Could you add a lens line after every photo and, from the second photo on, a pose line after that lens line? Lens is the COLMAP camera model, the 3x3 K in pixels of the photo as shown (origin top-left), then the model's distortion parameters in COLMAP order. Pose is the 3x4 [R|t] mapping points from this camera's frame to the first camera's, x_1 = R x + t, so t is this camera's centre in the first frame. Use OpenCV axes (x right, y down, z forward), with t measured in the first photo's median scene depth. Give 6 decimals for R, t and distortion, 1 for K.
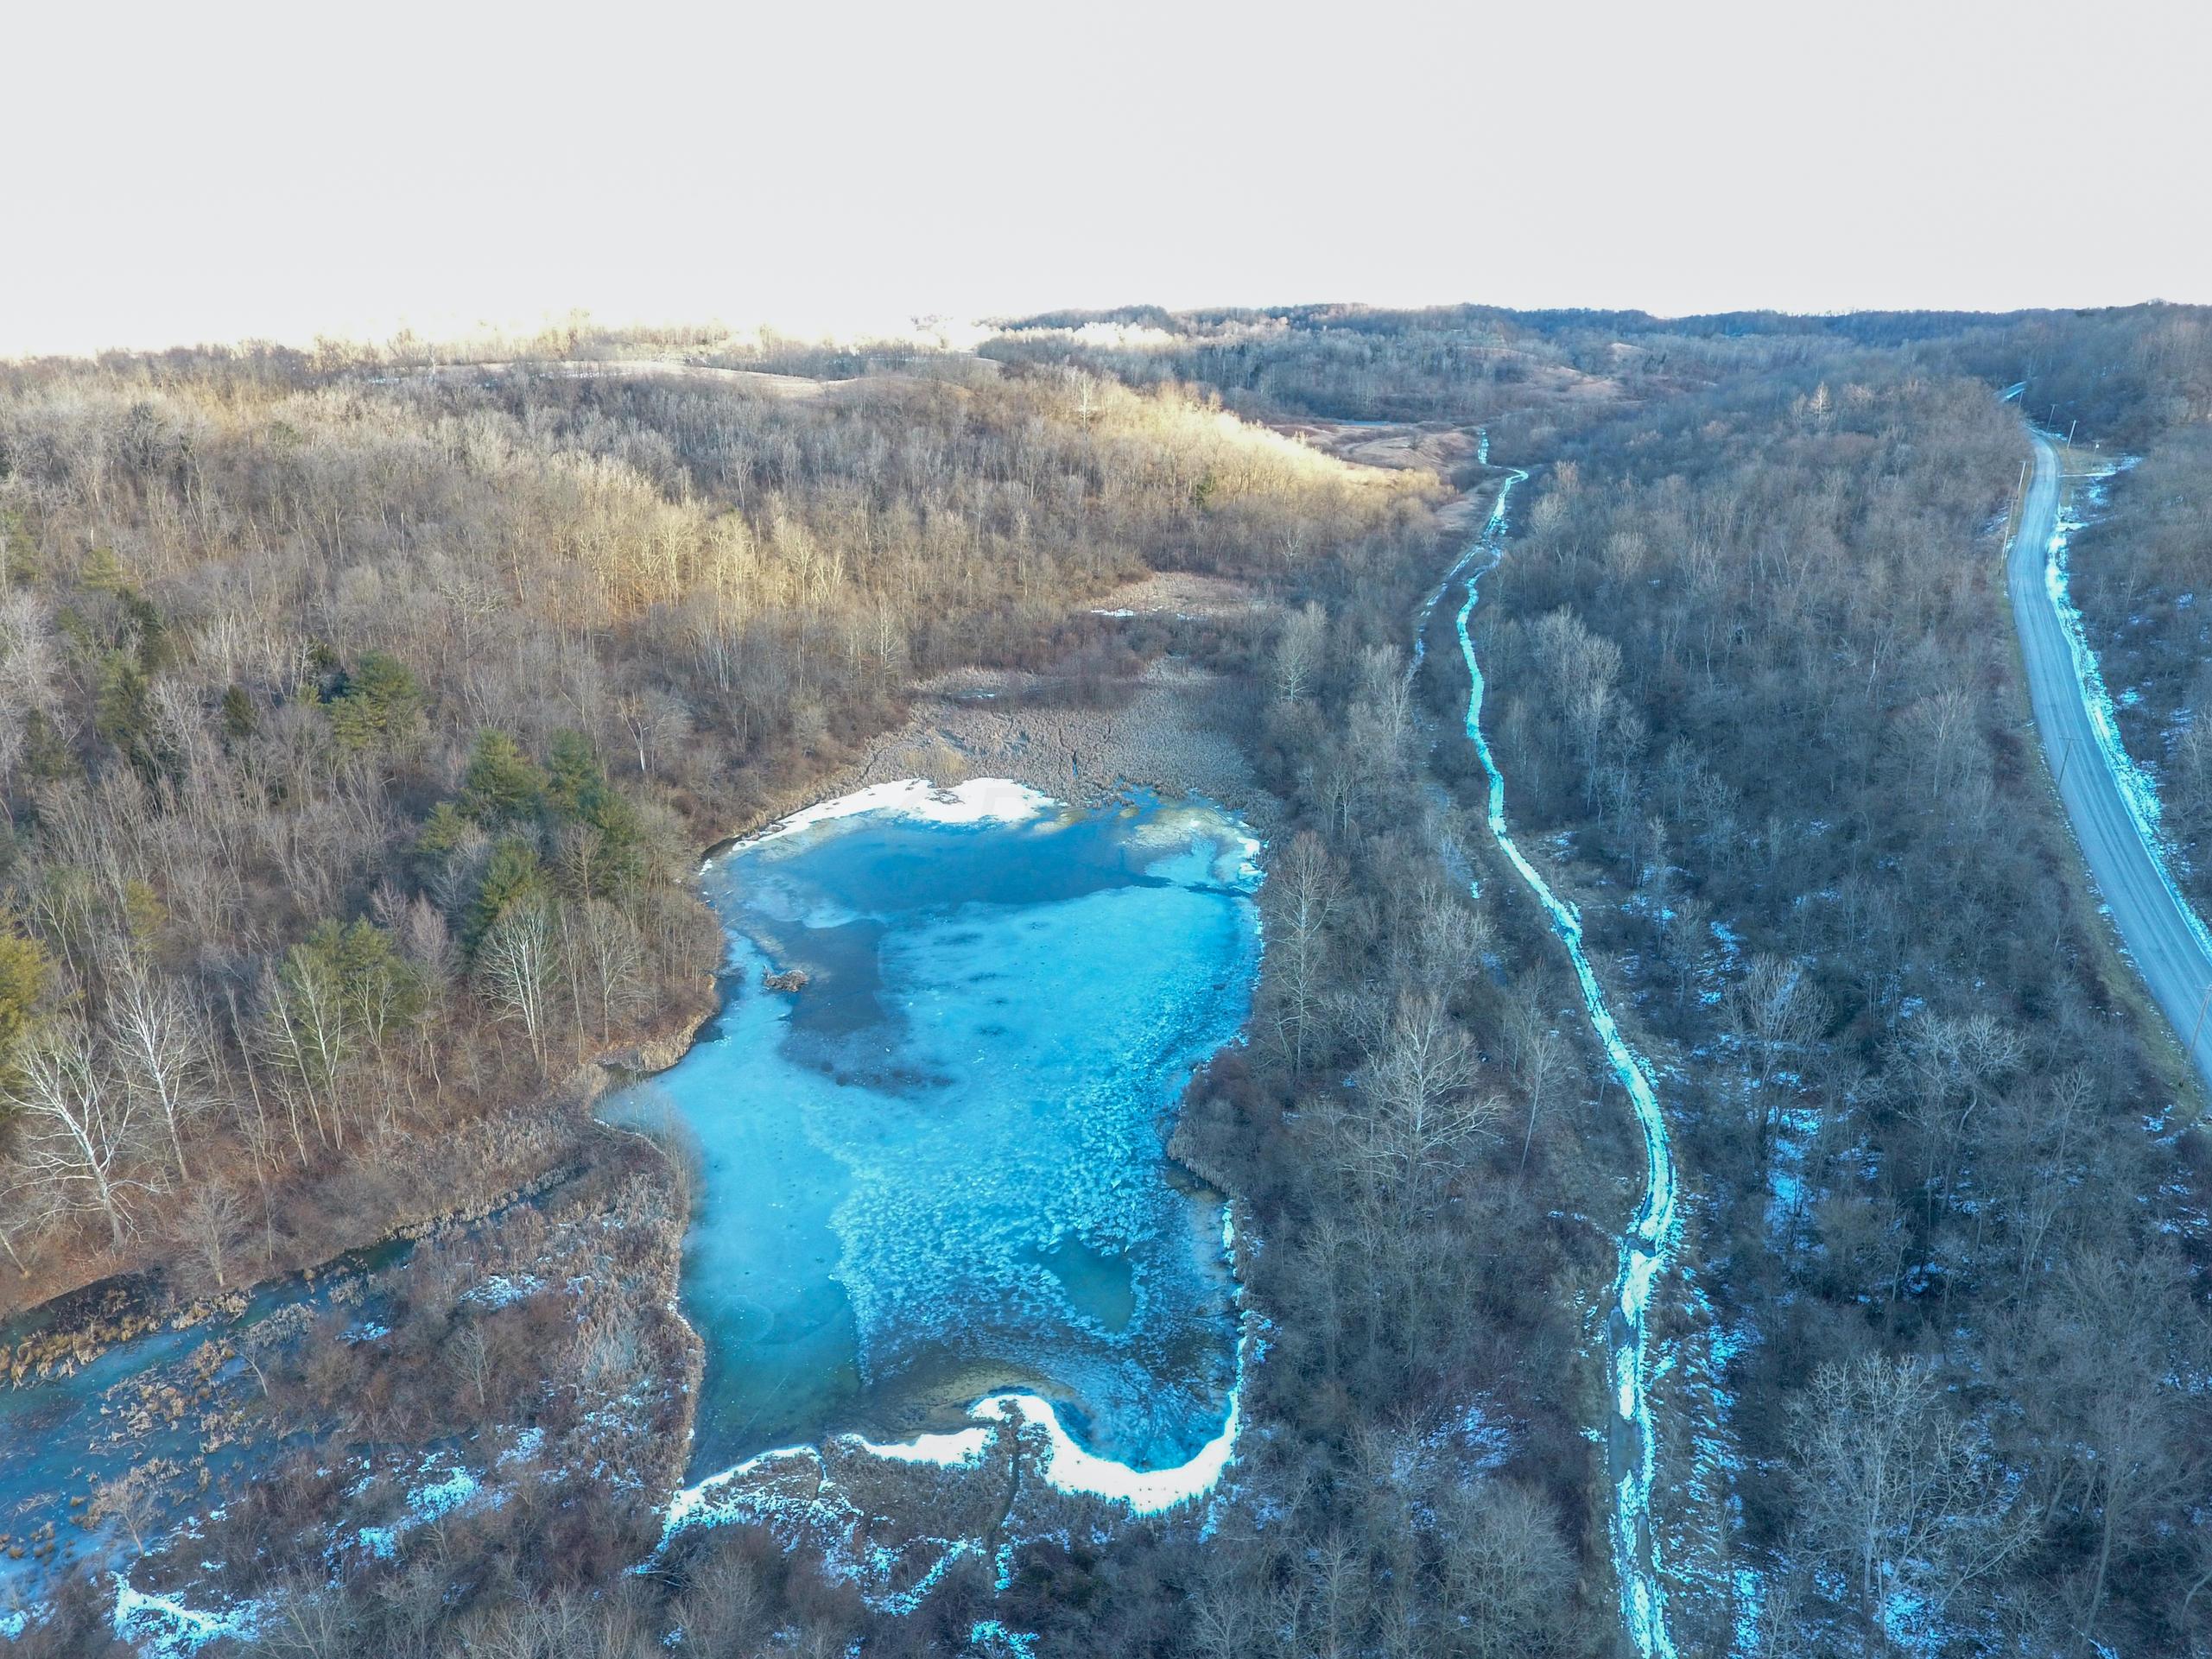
lens RADIAL K [[1286.3, 0, 1105.8], [0, 1286.3, 825.0], [0, 0, 1]] dist [-0.009114, 0.002376]
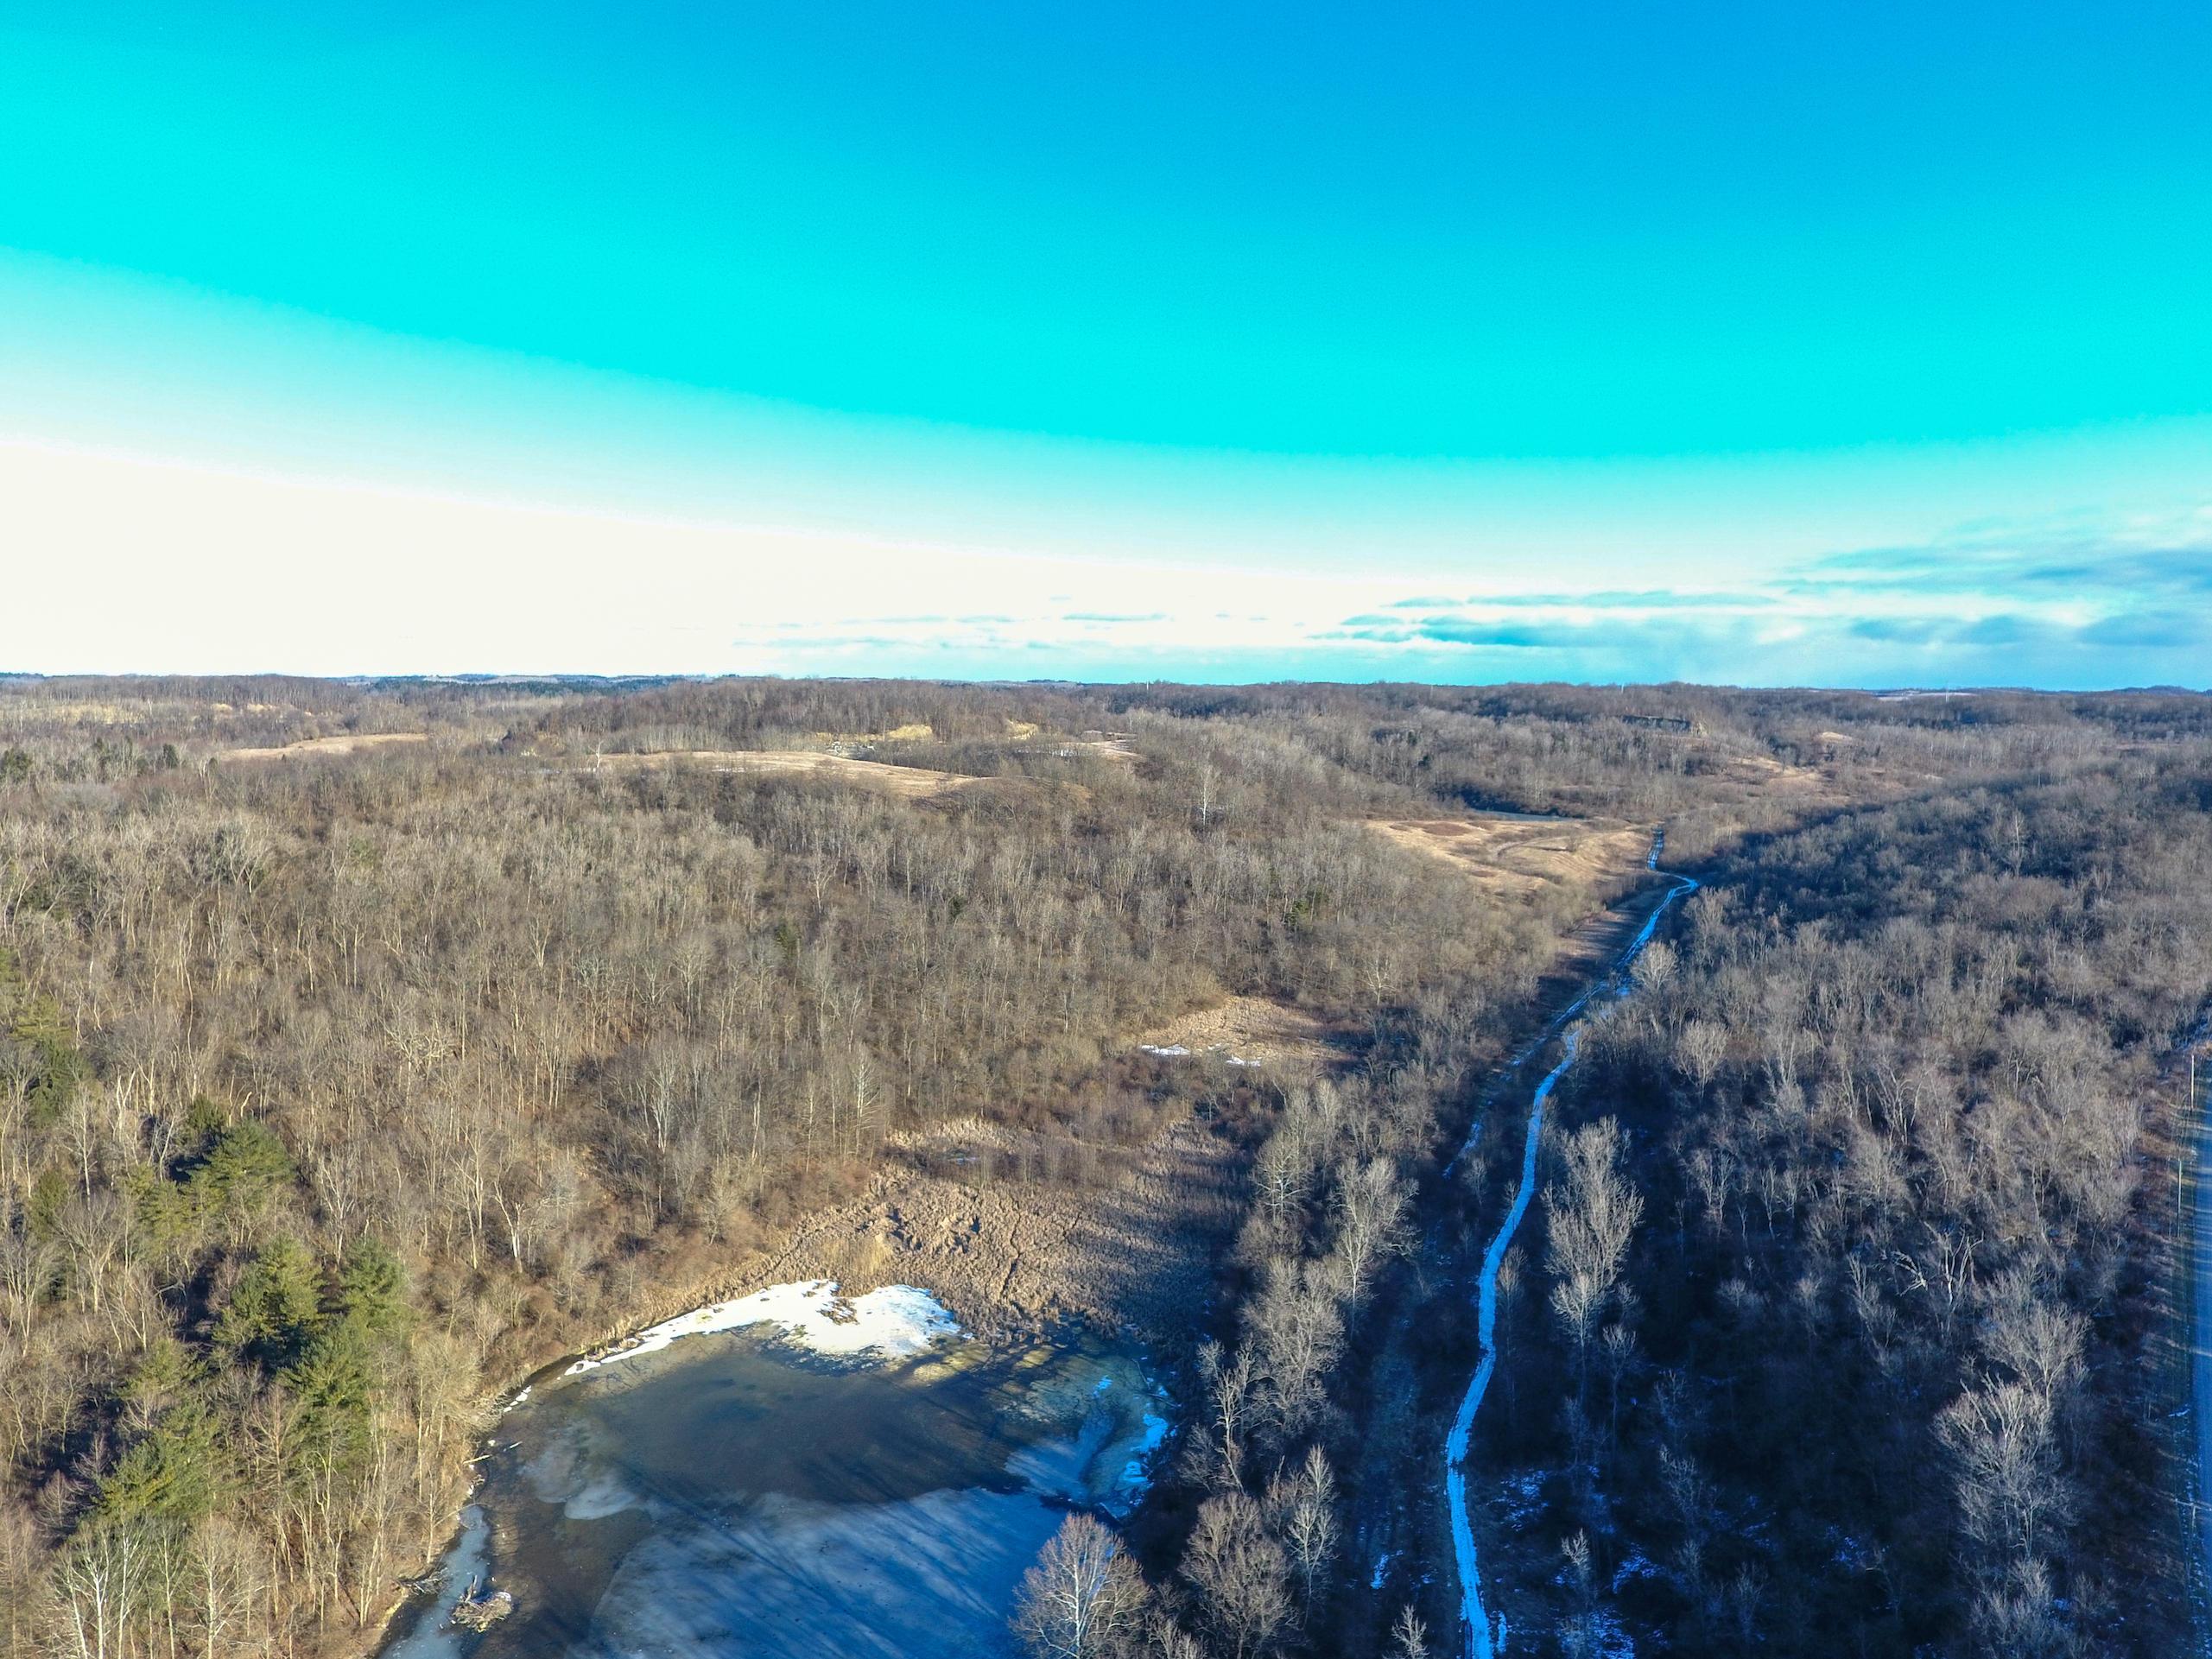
lens RADIAL K [[1286.3, 0, 1104.6], [0, 1286.3, 833.9], [0, 0, 1]] dist [-0.009114, 0.002376]
pose [[0.983765, 0.026752, -0.177458, 0.085491], [-0.071226, 0.965816, -0.249252, -0.056339], [0.164724, 0.257845, 0.952041, 0.051883]]
